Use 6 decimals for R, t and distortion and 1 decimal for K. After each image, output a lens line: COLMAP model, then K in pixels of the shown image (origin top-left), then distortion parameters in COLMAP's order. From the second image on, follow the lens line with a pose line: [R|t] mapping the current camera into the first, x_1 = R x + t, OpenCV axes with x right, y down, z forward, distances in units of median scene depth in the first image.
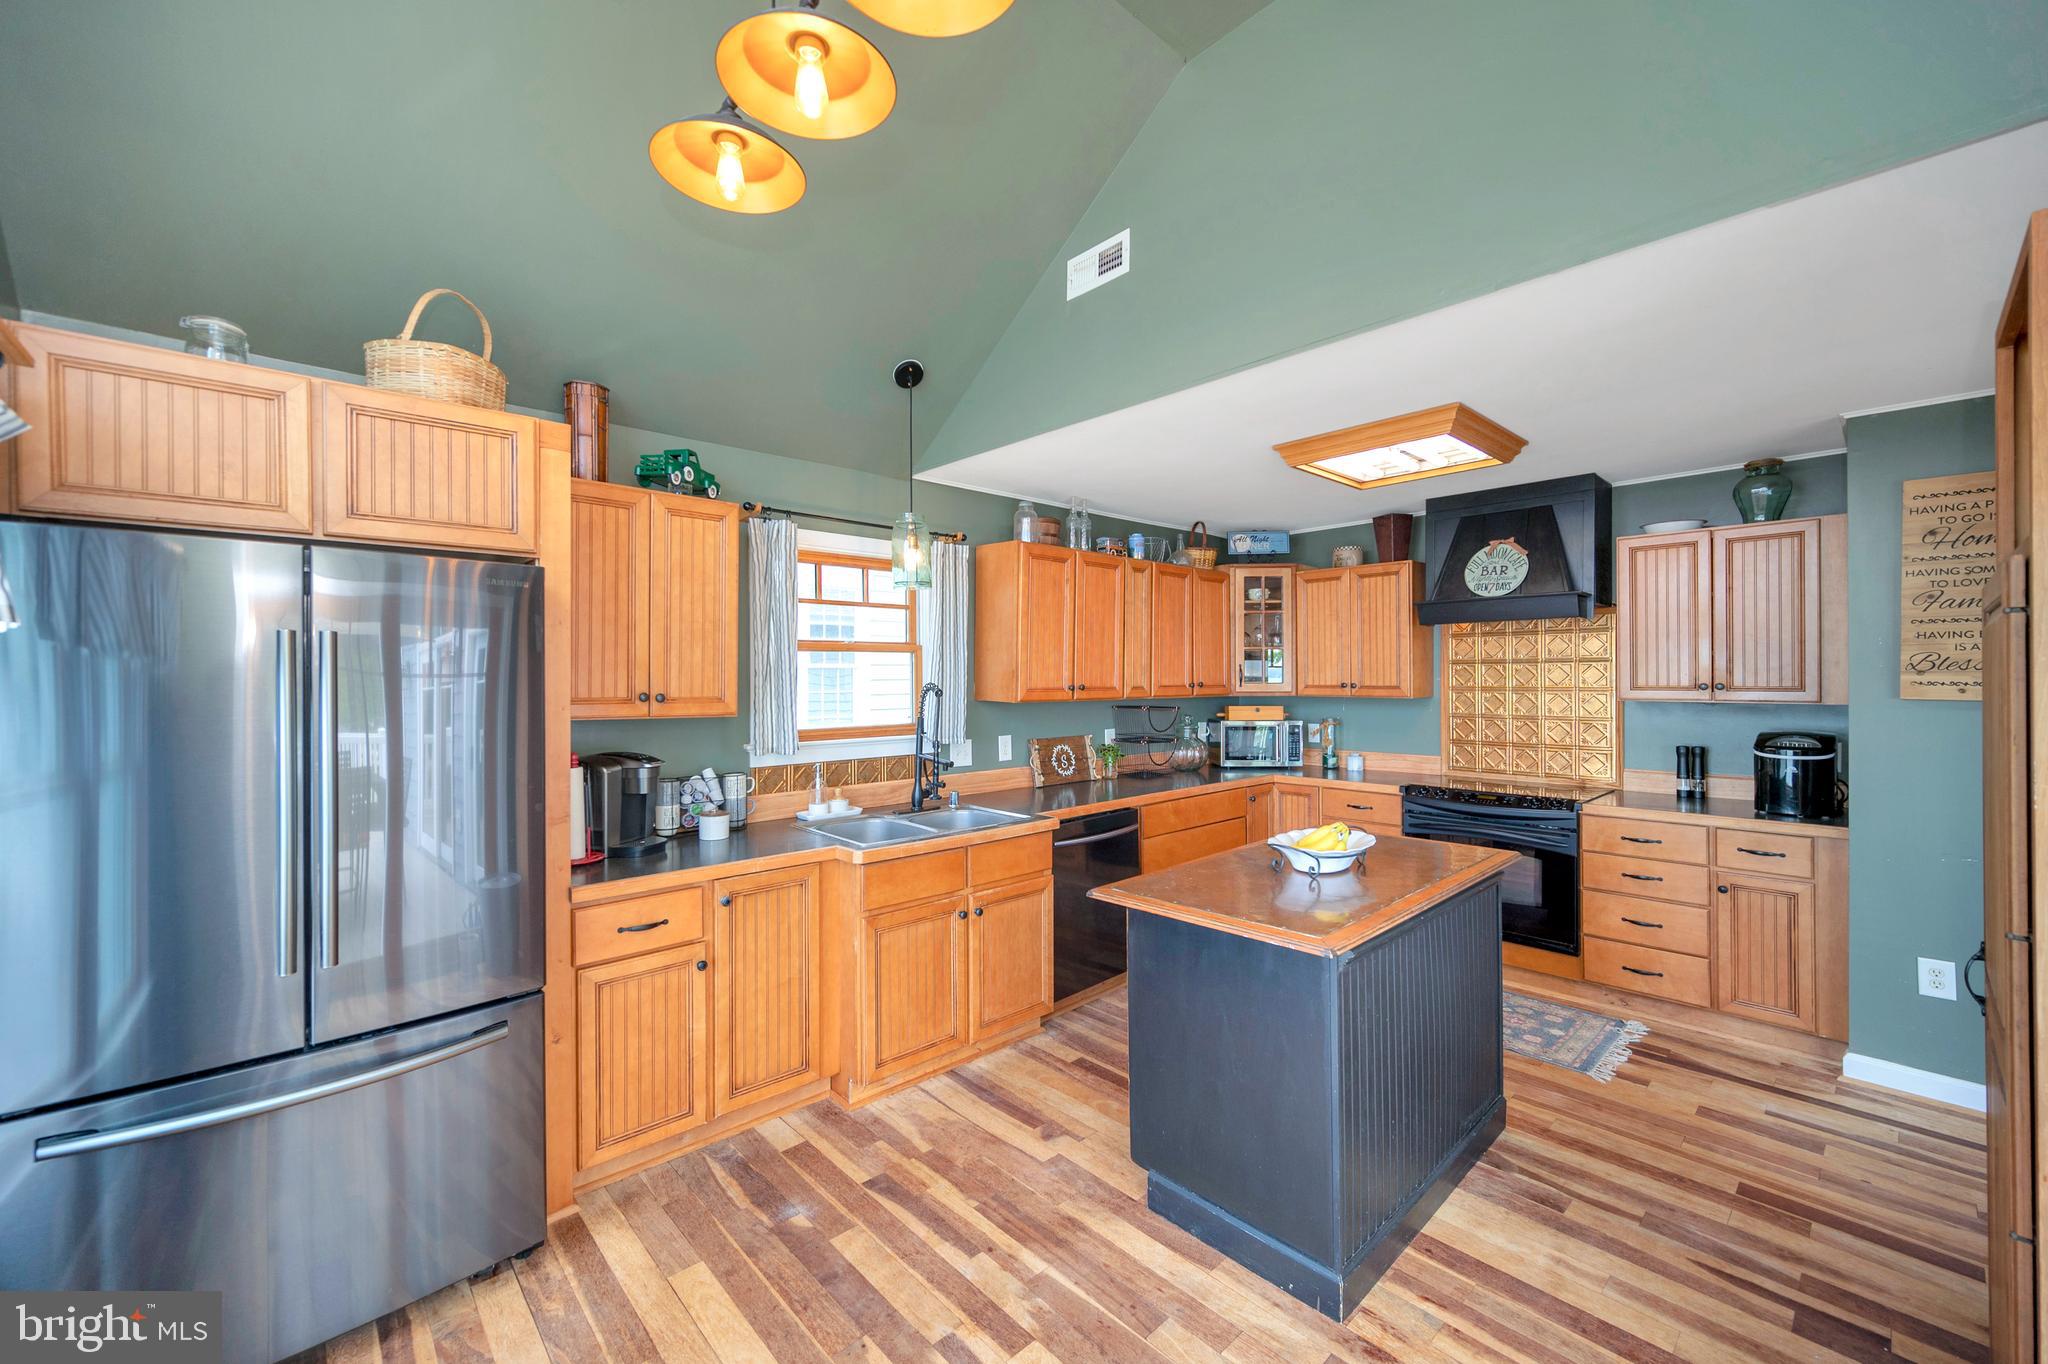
lens RADIAL K [[835.6, 0, 1044.3], [0, 835.6, 677.1], [0, 0, 1]] dist [0.002594, -0.000465]
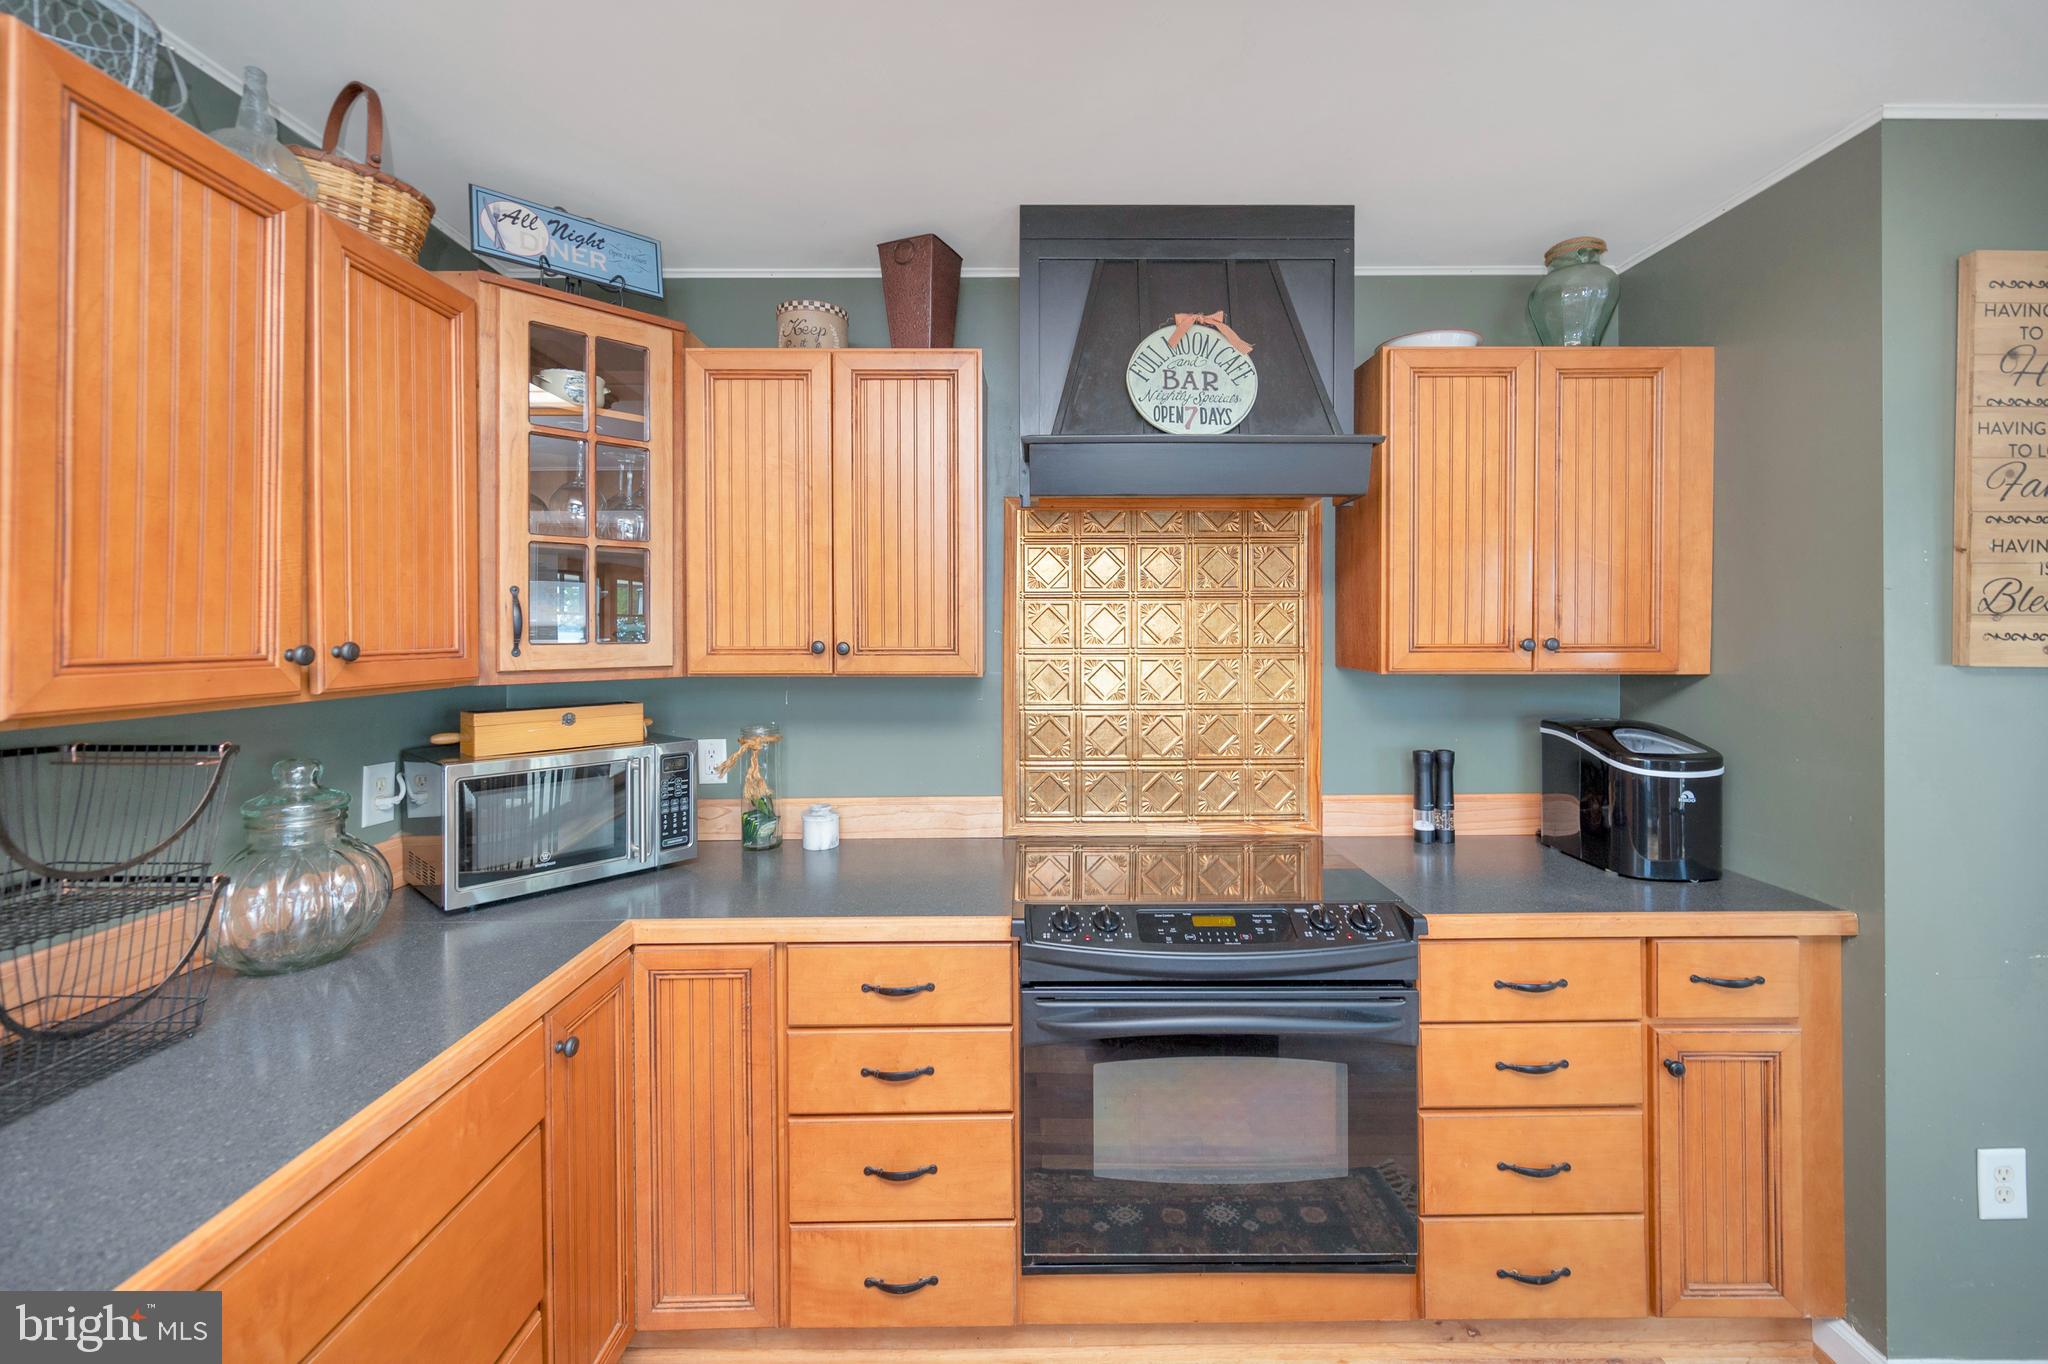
lens RADIAL K [[835.6, 0, 1012.7], [0, 835.6, 629.9], [0, 0, 1]] dist [0.002594, -0.000465]
pose [[0.698167, 0.003450, 0.715927, 0.171493], [0.000699, 0.999985, -0.005501, 0.004335], [-0.715935, 0.004341, 0.698153, 0.796700]]
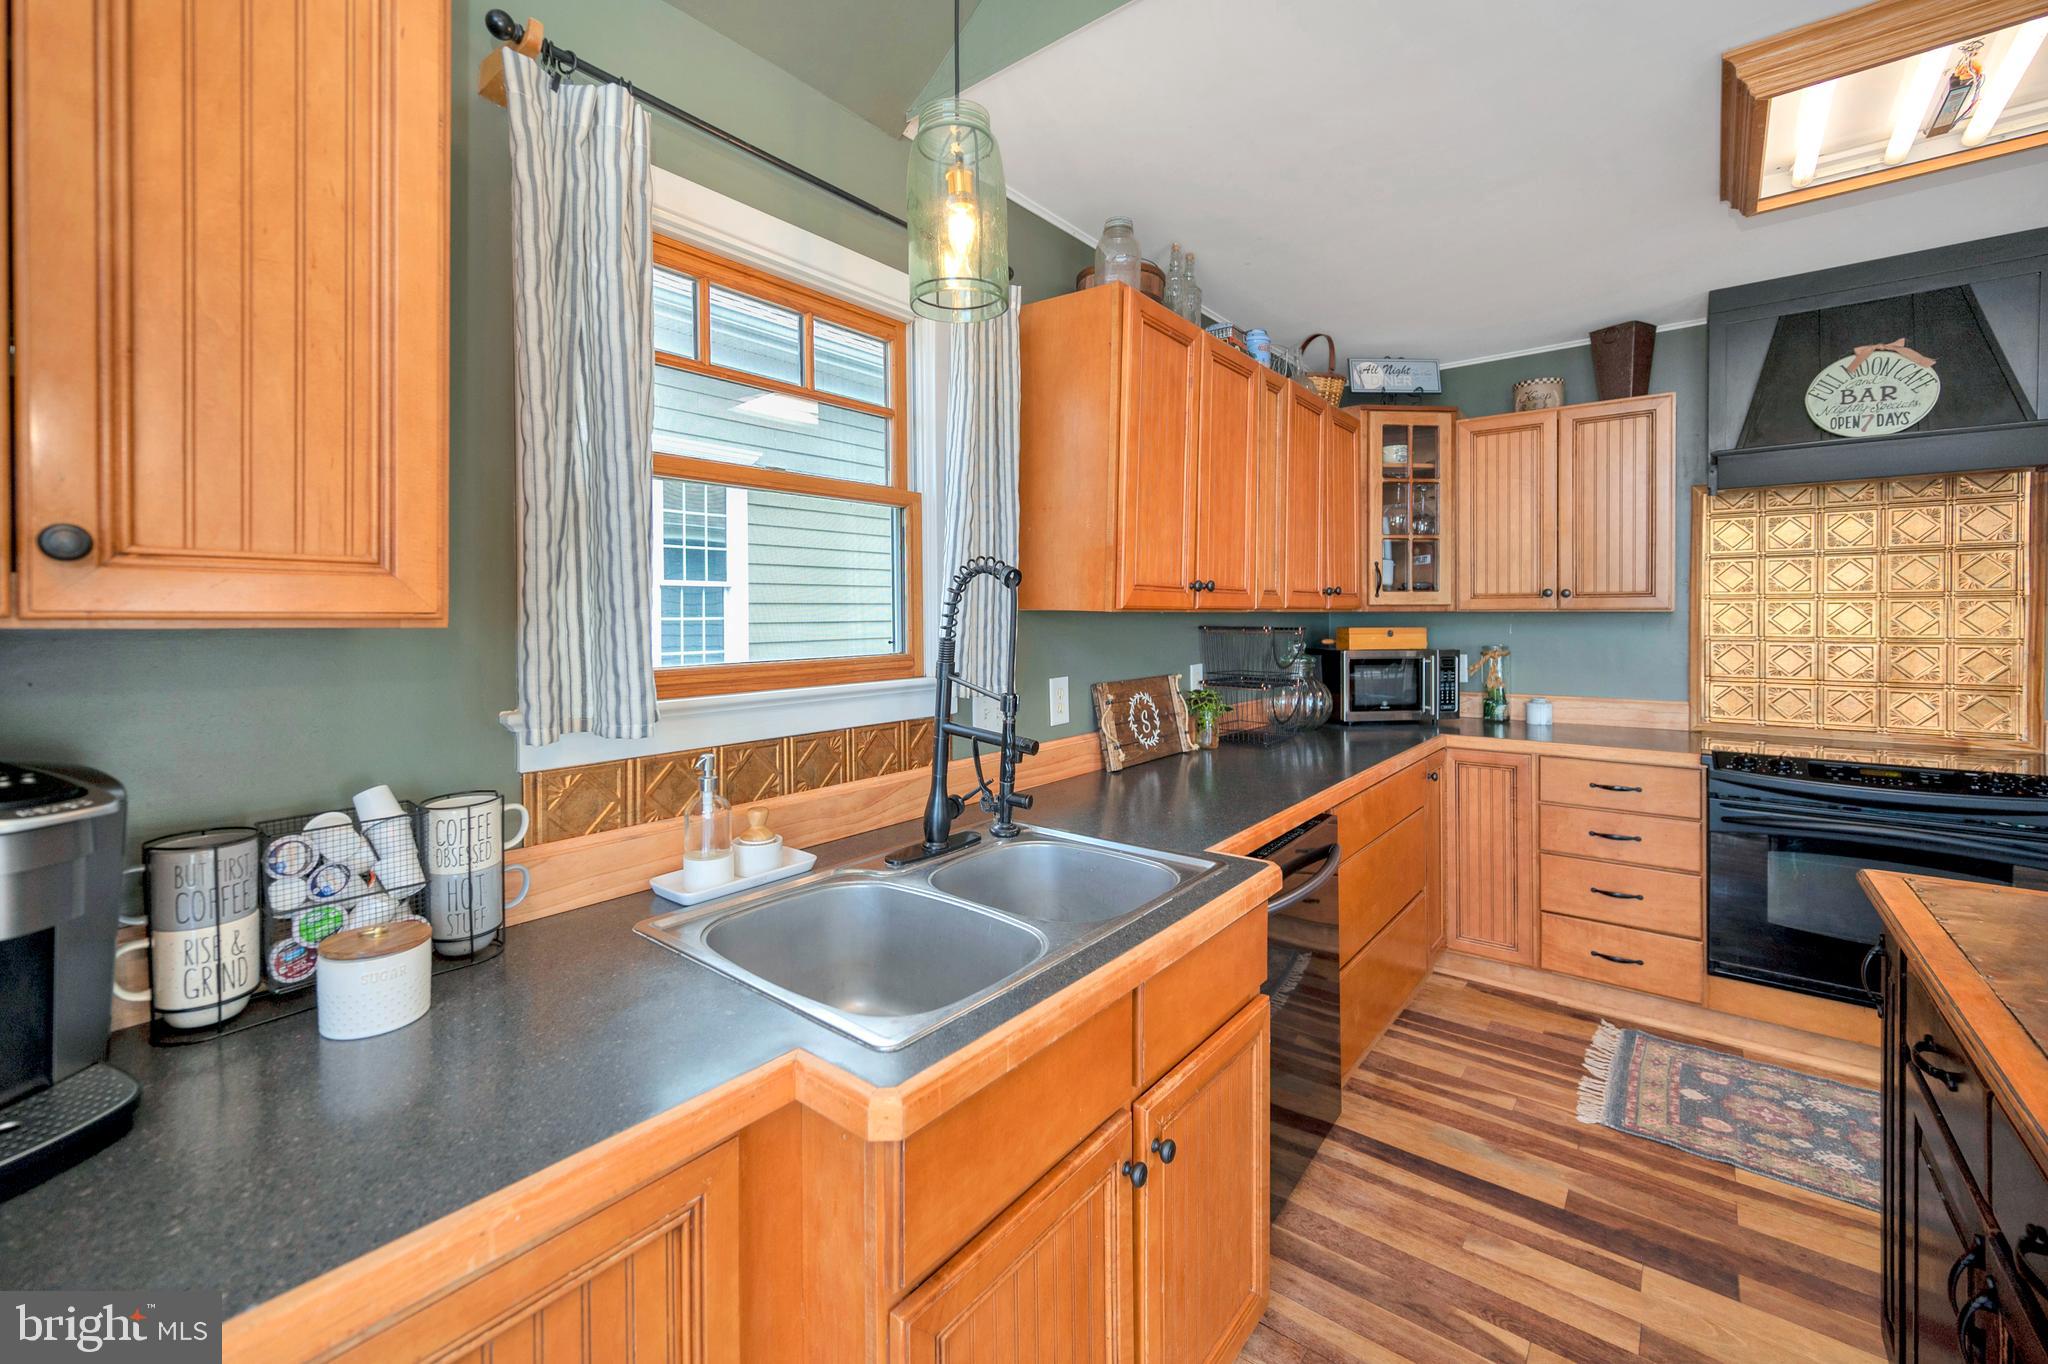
lens RADIAL K [[835.6, 0, 1022.4], [0, 835.6, 623.2], [0, 0, 1]] dist [0.002594, -0.000465]
pose [[0.990700, -0.001719, 0.136056, -0.152233], [0.000546, 0.999962, 0.008658, 0.032568], [-0.136066, -0.008503, 0.990663, 0.505937]]
